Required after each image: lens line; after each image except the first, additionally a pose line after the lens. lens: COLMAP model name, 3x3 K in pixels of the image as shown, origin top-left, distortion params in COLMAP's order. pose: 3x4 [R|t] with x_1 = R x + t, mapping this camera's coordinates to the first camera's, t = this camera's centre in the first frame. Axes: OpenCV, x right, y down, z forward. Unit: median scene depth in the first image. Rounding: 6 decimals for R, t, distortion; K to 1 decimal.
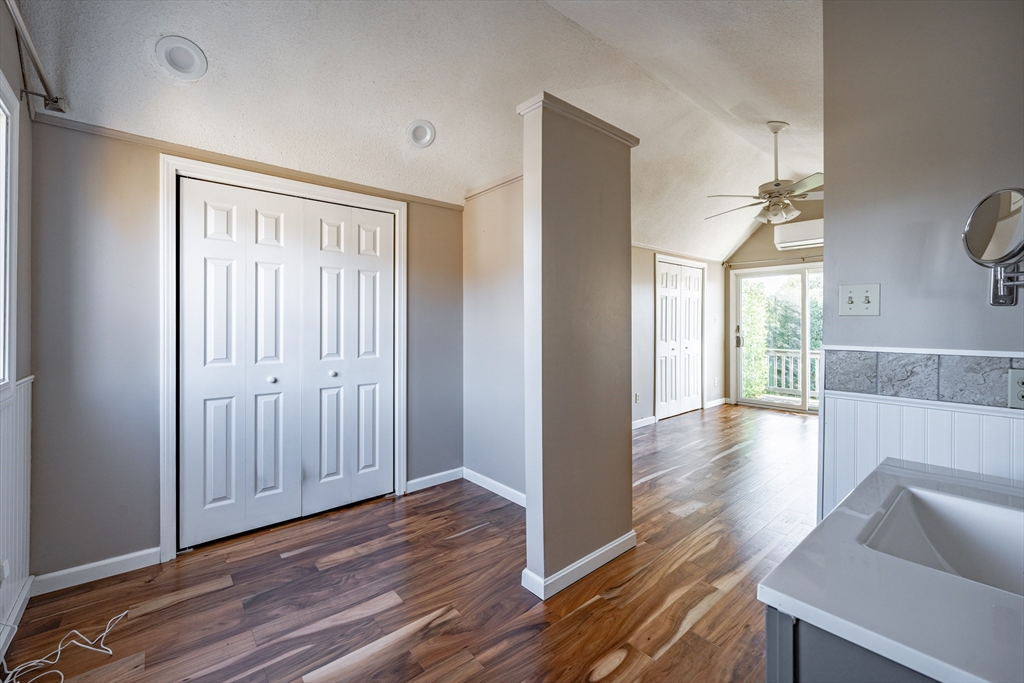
lens RADIAL K [[415.7, 0, 504.5], [0, 415.7, 320.8], [0, 0, 1]] dist [-0.002109, -0.000981]
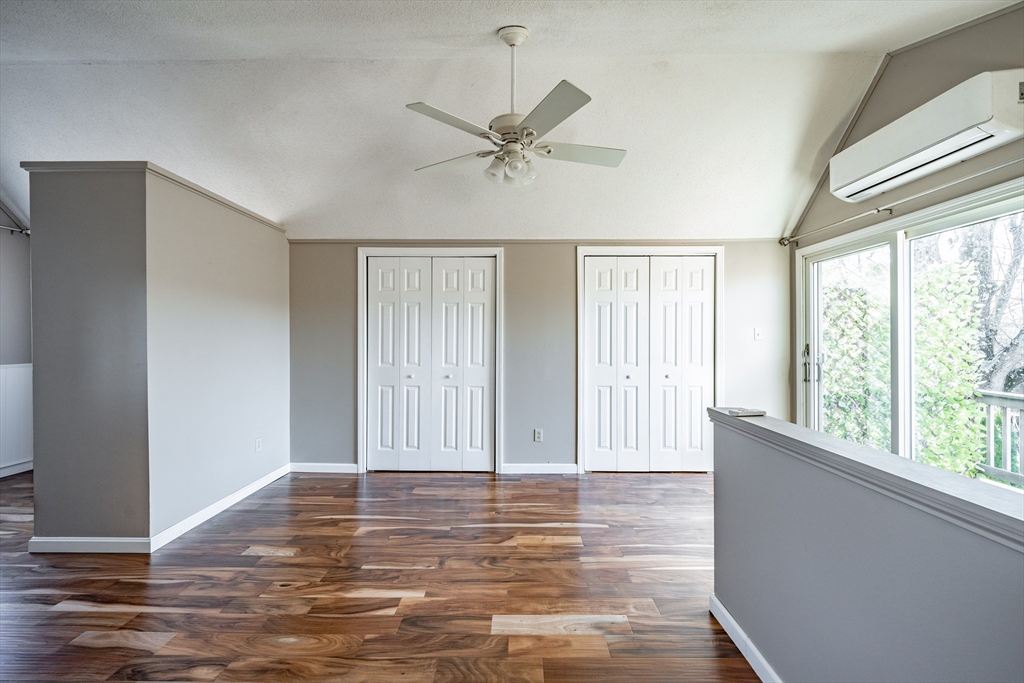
lens RADIAL K [[415.7, 0, 513.9], [0, 415.7, 336.9], [0, 0, 1]] dist [-0.002109, -0.000981]
pose [[0.764749, -0.001624, -0.644327, 0.653403], [0.002111, 0.999998, -0.000015, 0.000142], [0.644325, -0.001348, 0.764750, 0.309143]]
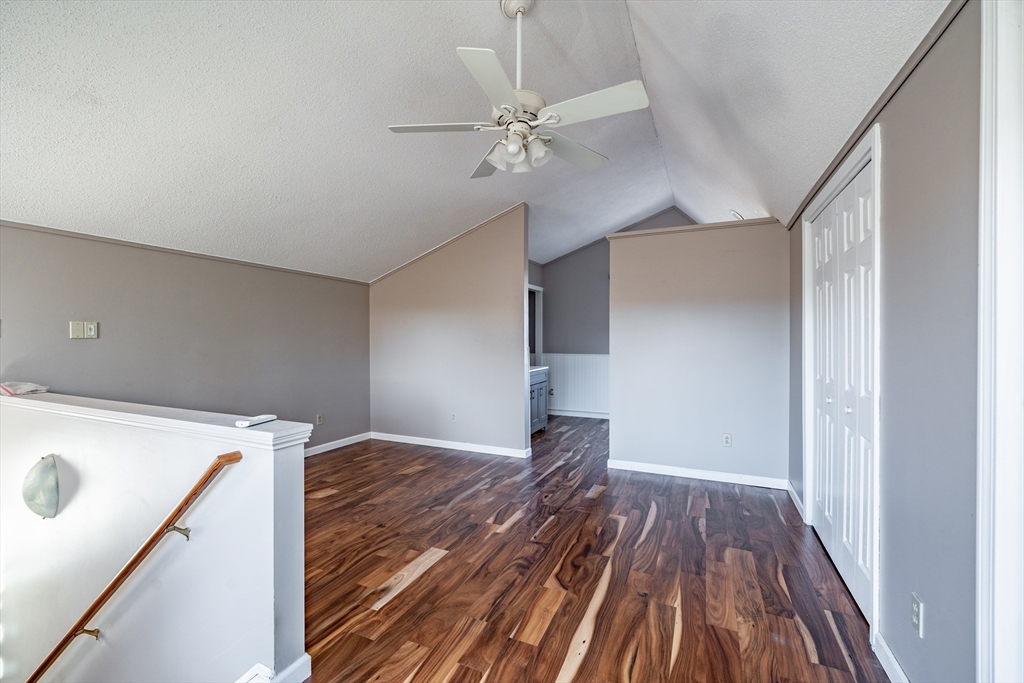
lens RADIAL K [[415.7, 0, 516.8], [0, 415.7, 339.8], [0, 0, 1]] dist [-0.002109, -0.000981]
pose [[-0.890556, -0.001348, -0.454872, 0.567195], [0.000061, 0.999995, -0.003084, 0.001607], [0.454874, -0.002775, -0.890552, 0.932692]]
